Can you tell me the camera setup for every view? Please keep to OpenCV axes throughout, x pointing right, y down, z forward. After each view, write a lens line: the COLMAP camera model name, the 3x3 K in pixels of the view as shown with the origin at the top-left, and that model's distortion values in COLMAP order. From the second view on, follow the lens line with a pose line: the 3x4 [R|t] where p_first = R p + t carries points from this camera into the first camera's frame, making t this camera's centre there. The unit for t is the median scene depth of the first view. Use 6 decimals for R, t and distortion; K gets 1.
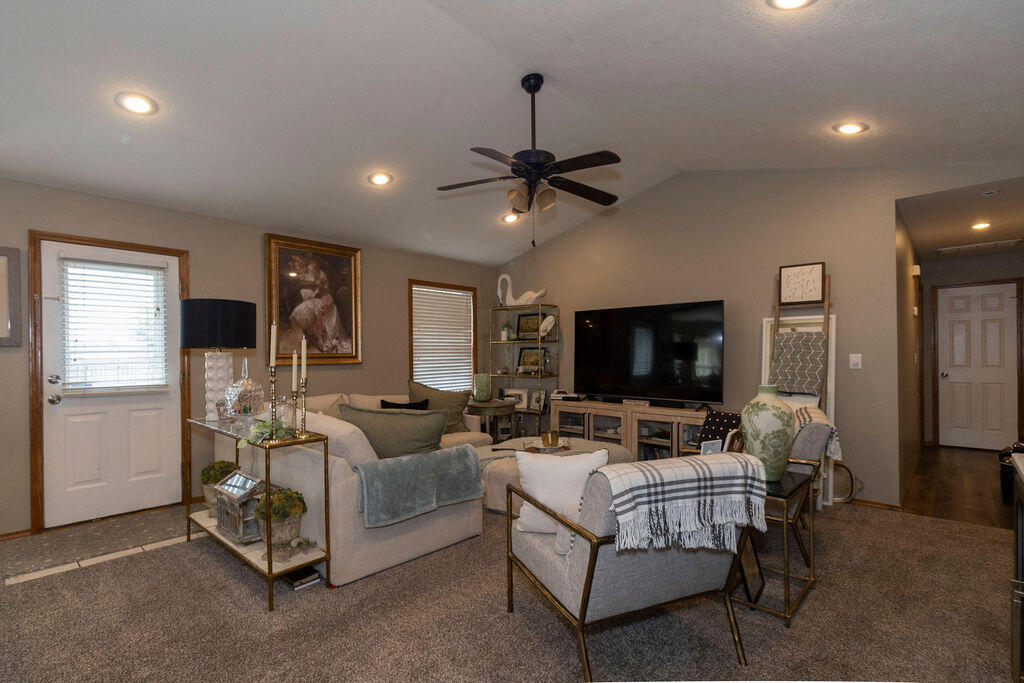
lens RADIAL K [[481.8, 0, 510.7], [0, 481.8, 355.4], [0, 0, 1]] dist [0.005670, -0.000567]
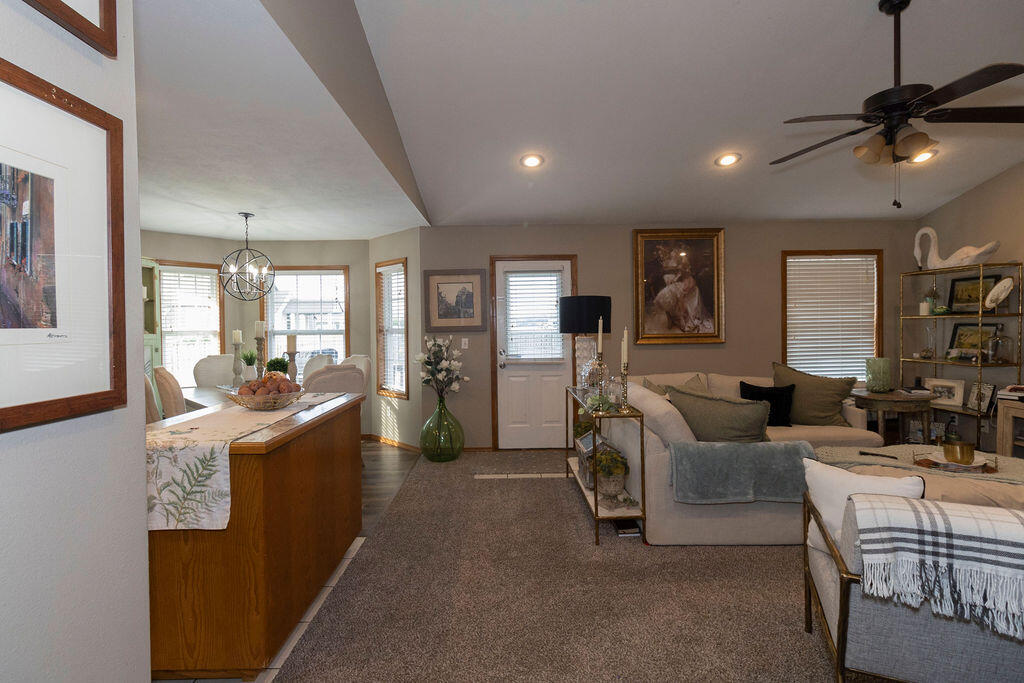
lens RADIAL K [[481.8, 0, 508.7], [0, 481.8, 337.9], [0, 0, 1]] dist [0.005670, -0.000567]
pose [[0.683013, 0.012731, -0.730295, 0.175439], [0.007683, 0.999668, 0.024612, -0.032748], [0.730366, -0.022421, 0.682688, -0.017107]]
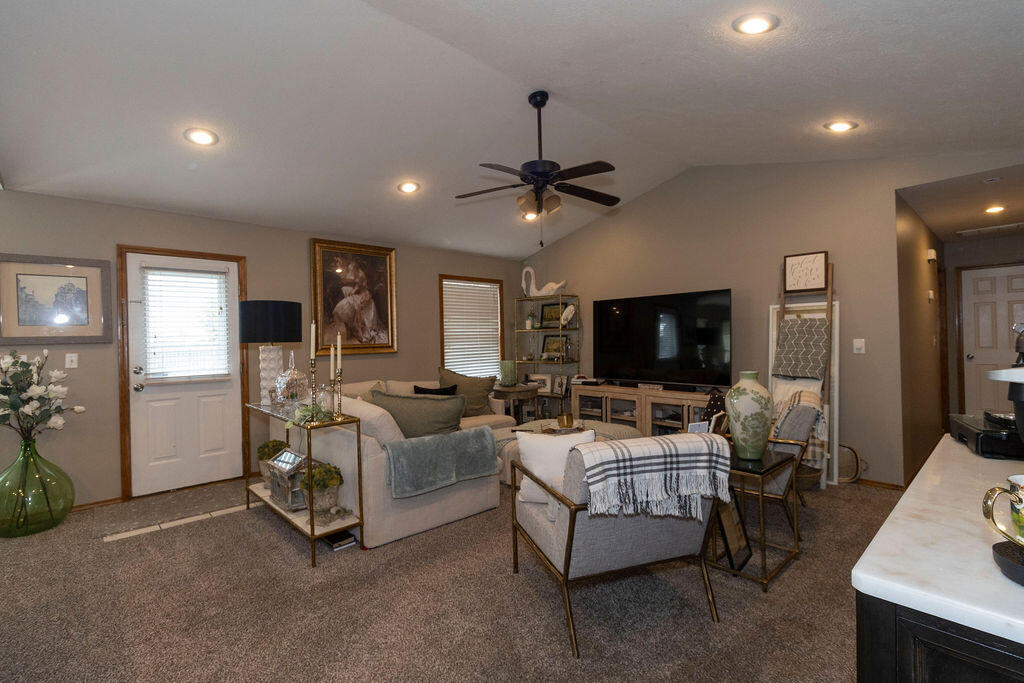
lens RADIAL K [[466.9, 0, 511.1], [0, 466.9, 339.7], [0, 0, 1]] dist [0.007014, -0.000857]
pose [[0.996734, -0.013940, -0.079545, 0.053555], [0.013821, 0.999902, -0.002038, -0.010550], [0.079566, 0.000932, 0.996829, -0.065336]]
